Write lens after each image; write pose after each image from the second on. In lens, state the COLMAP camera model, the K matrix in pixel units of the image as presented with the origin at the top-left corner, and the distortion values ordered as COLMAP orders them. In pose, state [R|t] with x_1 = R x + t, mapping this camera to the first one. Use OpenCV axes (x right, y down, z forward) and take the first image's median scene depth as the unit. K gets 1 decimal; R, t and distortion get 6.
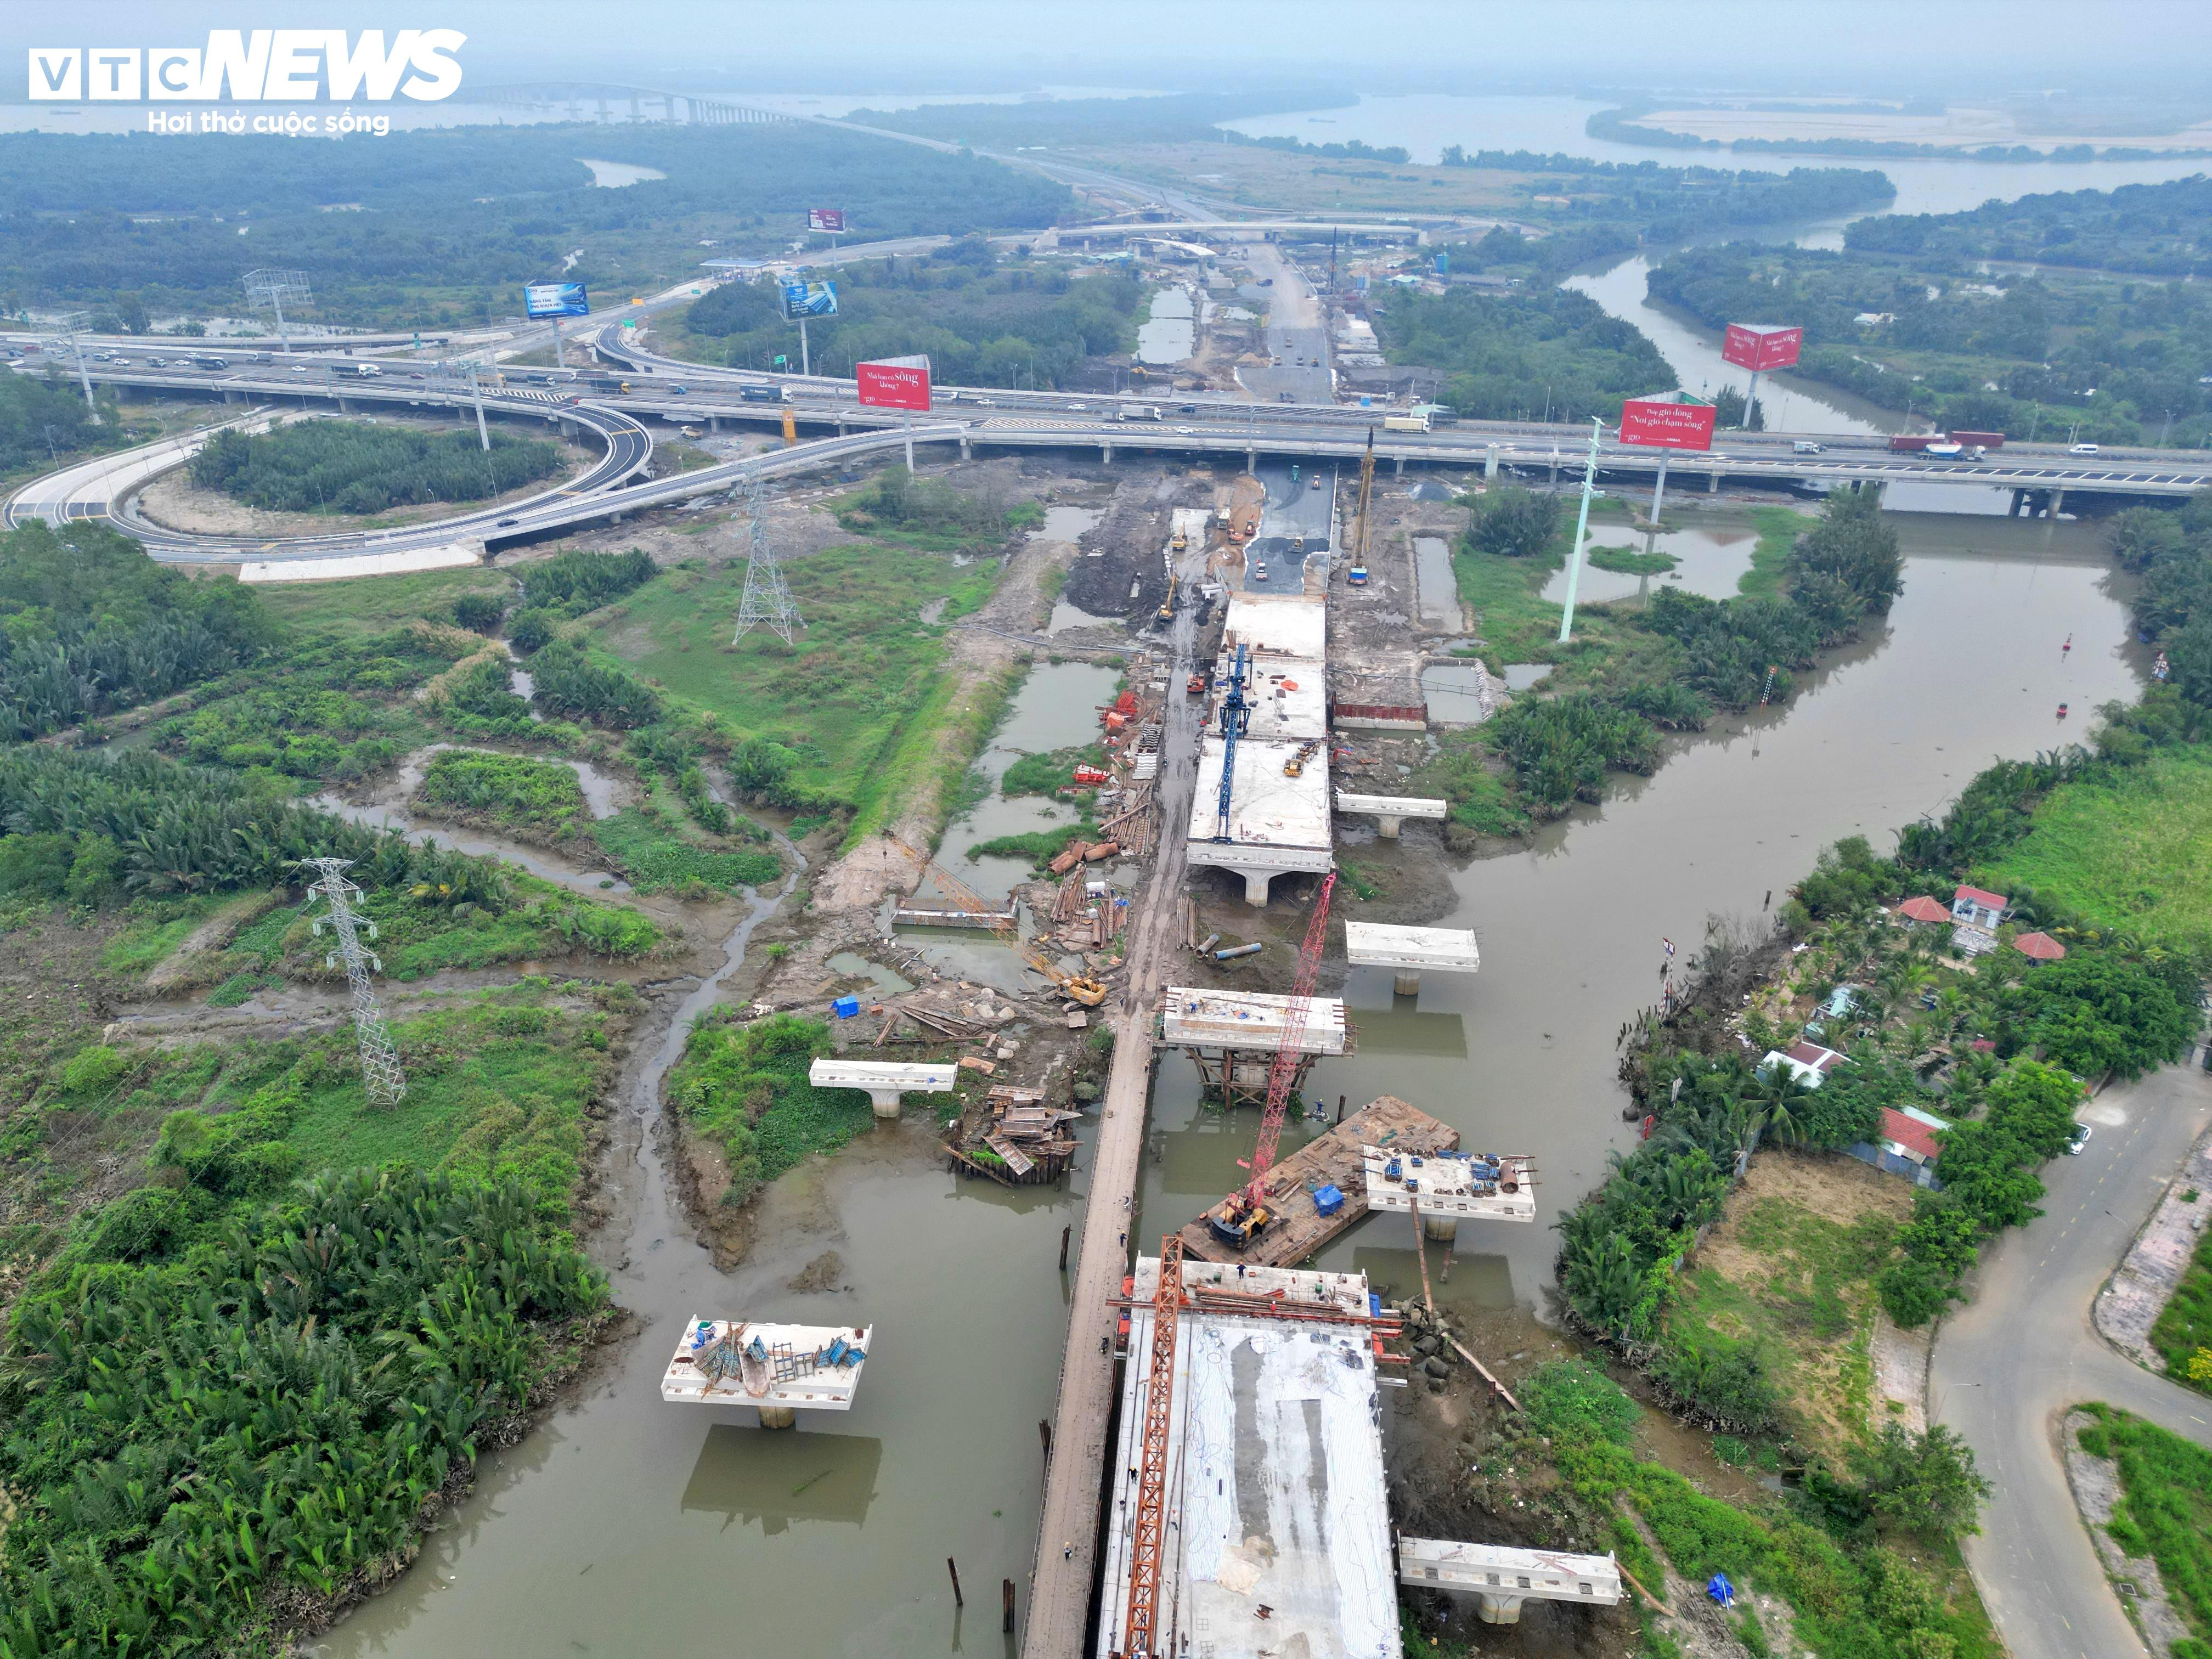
lens RADIAL K [[1486.2, 0, 1124.3], [0, 1486.2, 833.4], [0, 0, 1]] dist [0.039495, -0.049640]
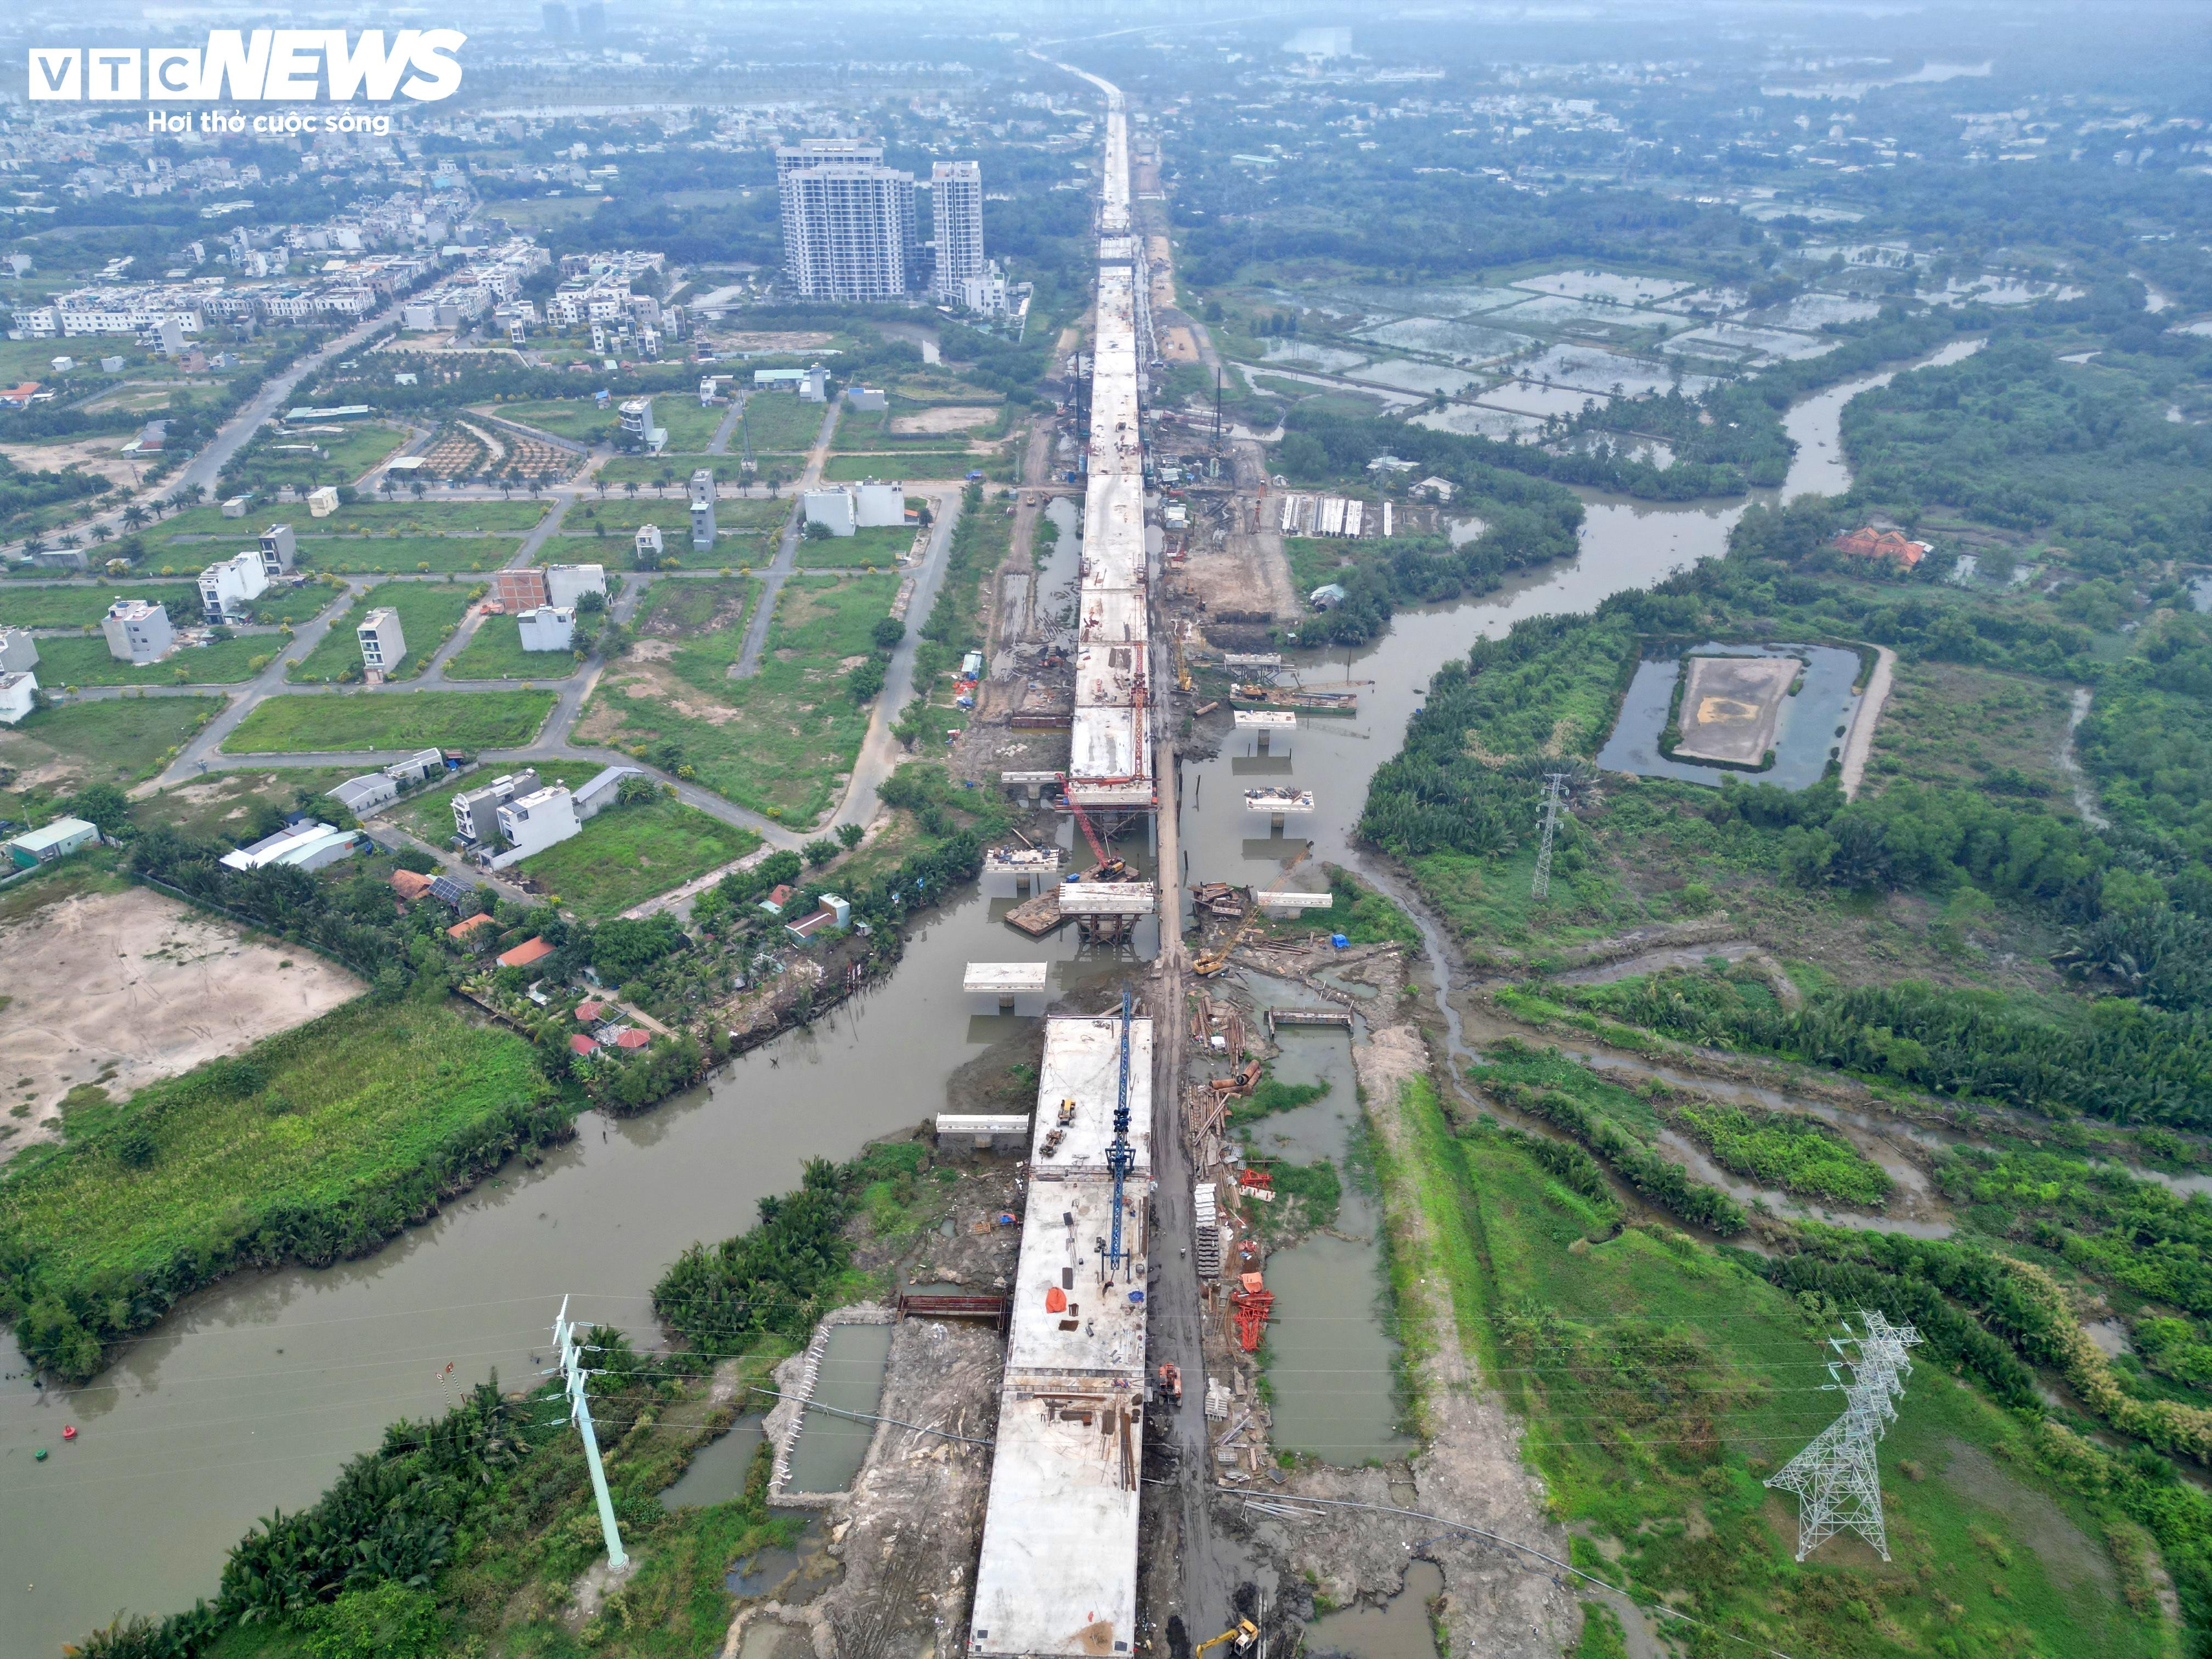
lens RADIAL K [[1486.2, 0, 1124.3], [0, 1486.2, 833.4], [0, 0, 1]] dist [0.039495, -0.049640]
pose [[-0.996849, 0.027969, -0.074229, 0.142309], [-0.047746, 0.535714, 0.843049, -1.065450], [0.063344, 0.843936, -0.532690, 1.368430]]
